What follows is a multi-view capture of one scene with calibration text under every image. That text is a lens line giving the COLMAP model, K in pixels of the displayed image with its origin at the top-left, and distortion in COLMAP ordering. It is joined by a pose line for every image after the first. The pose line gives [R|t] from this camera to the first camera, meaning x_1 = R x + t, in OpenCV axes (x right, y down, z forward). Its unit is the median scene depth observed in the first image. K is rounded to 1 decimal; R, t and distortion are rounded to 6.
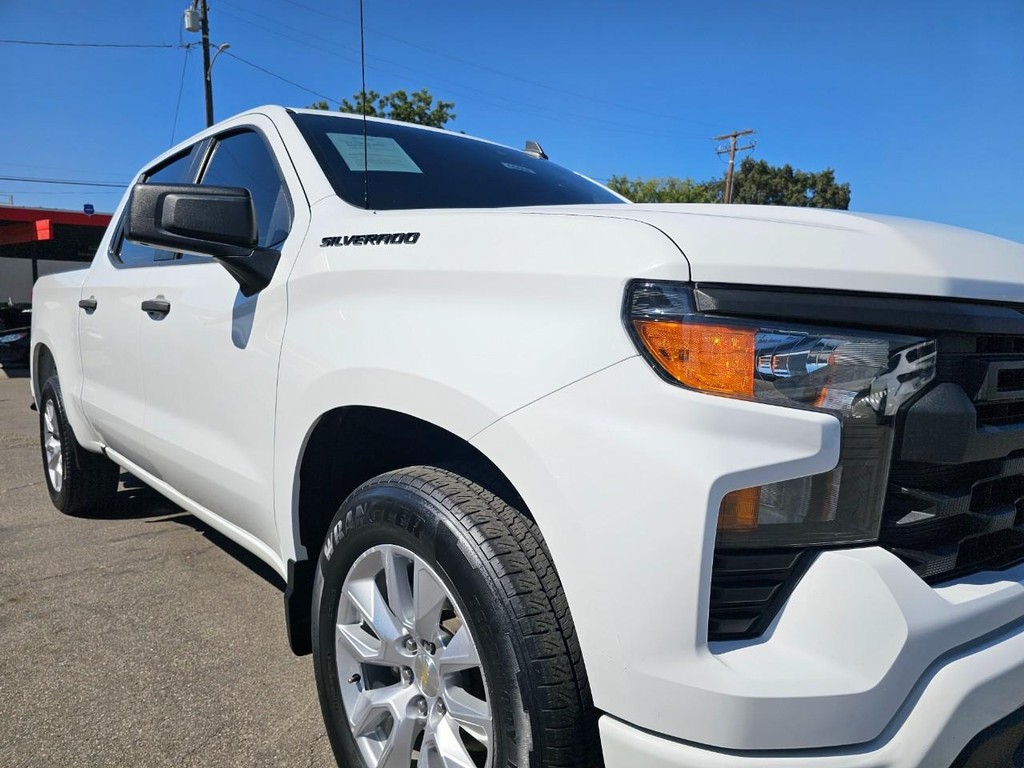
lens RADIAL K [[715.8, 0, 515.5], [0, 715.8, 385.6], [0, 0, 1]] dist [0.061282, -0.060799]
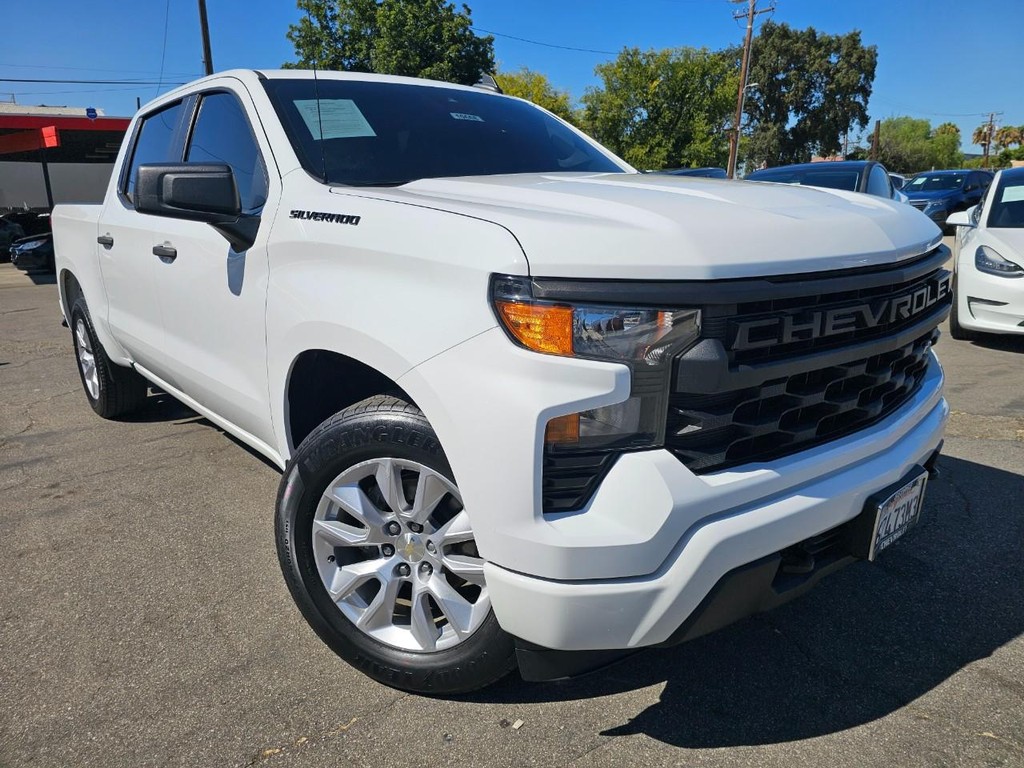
lens RADIAL K [[714.1, 0, 511.3], [0, 714.1, 365.4], [0, 0, 1]] dist [0.123809, -0.149033]
pose [[0.999207, -0.022992, -0.032492, 0.115334], [0.027067, 0.990998, 0.131110, -0.071065], [0.029185, -0.131886, 0.990835, -0.210662]]
